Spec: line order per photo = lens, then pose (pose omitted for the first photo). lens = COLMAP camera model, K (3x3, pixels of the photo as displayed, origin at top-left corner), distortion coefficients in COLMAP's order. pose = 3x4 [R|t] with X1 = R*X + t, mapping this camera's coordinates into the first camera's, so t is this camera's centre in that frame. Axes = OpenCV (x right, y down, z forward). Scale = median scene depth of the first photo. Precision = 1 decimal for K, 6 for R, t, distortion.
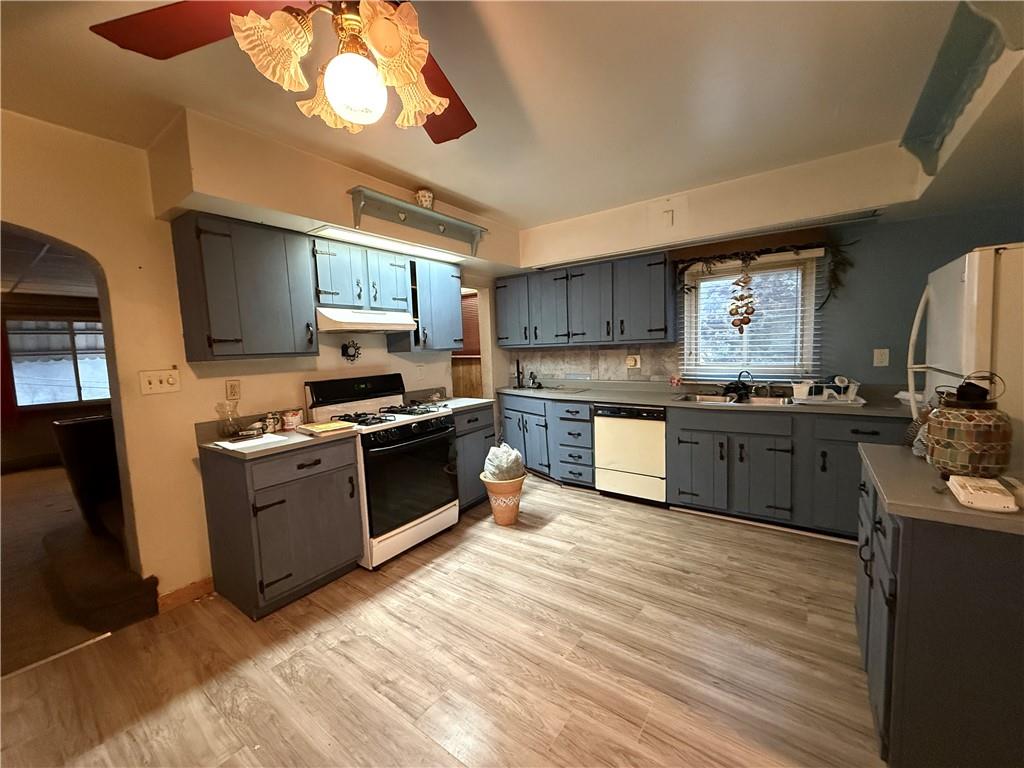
lens RADIAL K [[410.5, 0, 512.0], [0, 410.5, 384.0], [0, 0, 1]] dist [-0.001374, 0.000389]
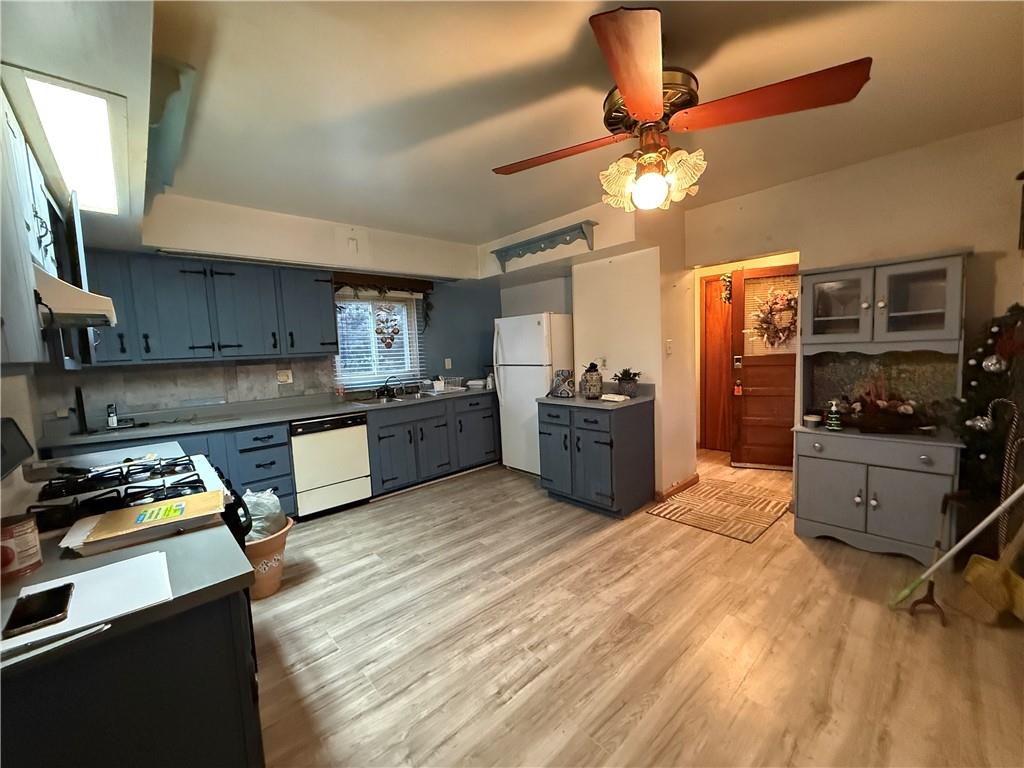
lens RADIAL K [[410.5, 0, 512.0], [0, 410.5, 384.0], [0, 0, 1]] dist [-0.001374, 0.000389]
pose [[0.189537, -0.060688, 0.979996, -0.683579], [0.123060, 0.991686, 0.037612, -0.012429], [-0.974131, 0.113470, 0.195429, 0.401640]]
